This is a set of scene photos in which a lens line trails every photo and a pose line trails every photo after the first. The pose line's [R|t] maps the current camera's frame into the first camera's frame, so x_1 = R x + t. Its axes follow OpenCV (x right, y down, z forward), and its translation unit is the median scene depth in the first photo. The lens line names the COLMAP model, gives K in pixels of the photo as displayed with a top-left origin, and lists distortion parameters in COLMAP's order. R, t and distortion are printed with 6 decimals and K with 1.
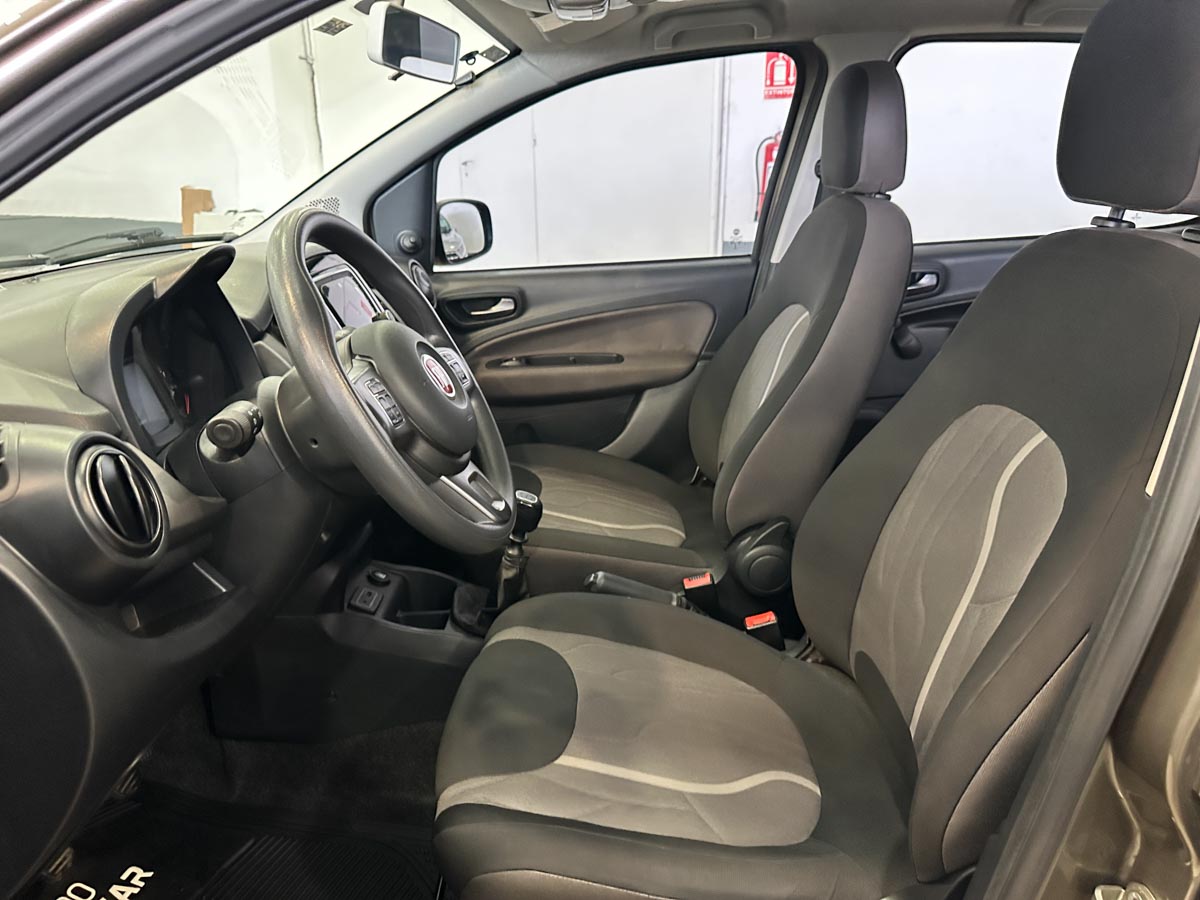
lens RADIAL K [[849.1, 0, 599.8], [0, 849.1, 450.3], [0, 0, 1]] dist [0.013071, -0.019128]
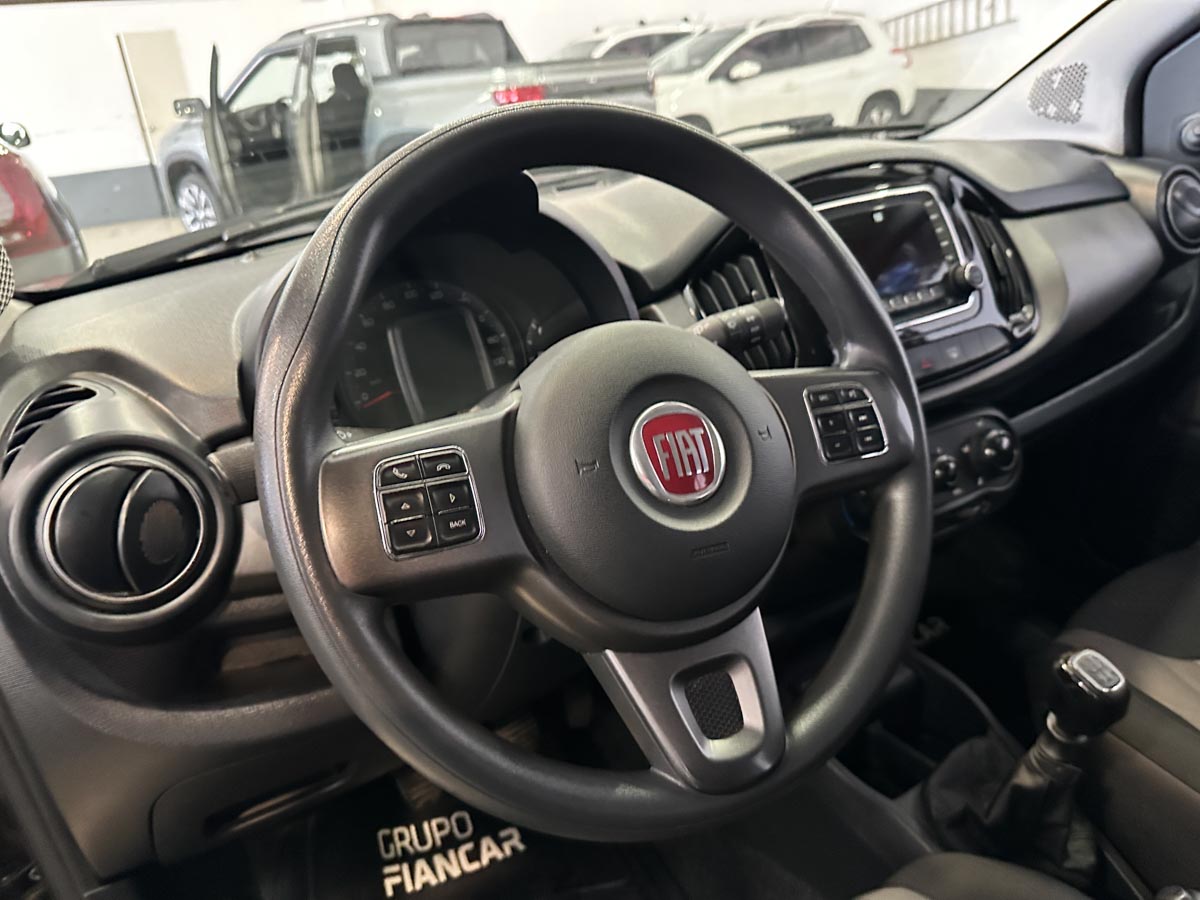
lens RADIAL K [[891.1, 0, 581.7], [0, 891.1, 452.8], [0, 0, 1]] dist [-0.030148, 0.001630]
pose [[0.534822, 0.293949, -0.792187, 0.146776], [-0.190990, 0.955329, 0.225543, -0.145133], [0.823097, 0.030675, 0.567072, 0.500332]]
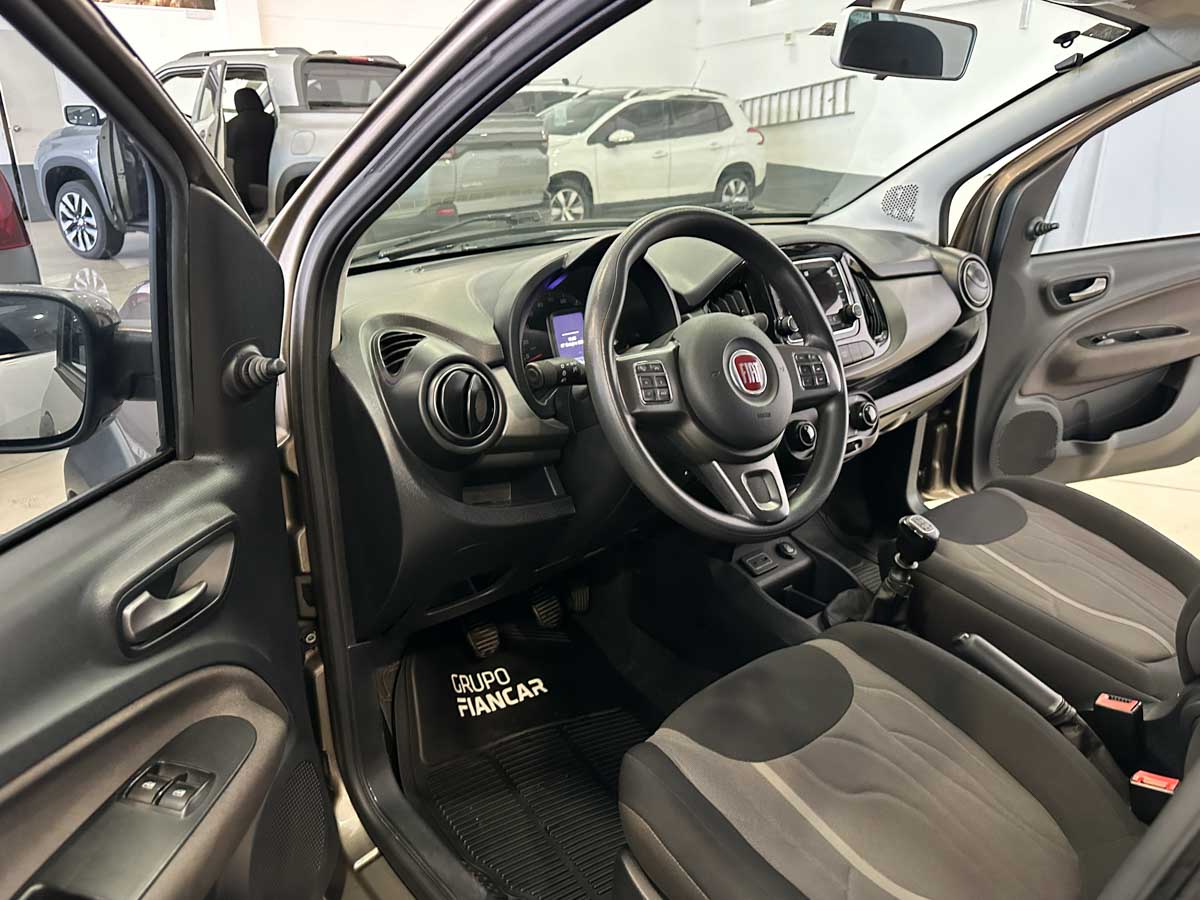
lens RADIAL K [[849.1, 0, 599.8], [0, 849.1, 450.3], [0, 0, 1]] dist [0.013071, -0.019128]
pose [[0.657486, 0.284619, -0.697642, 0.352179], [-0.258095, 0.954969, 0.146361, -0.077756], [0.707884, 0.083828, 0.701337, 0.098323]]
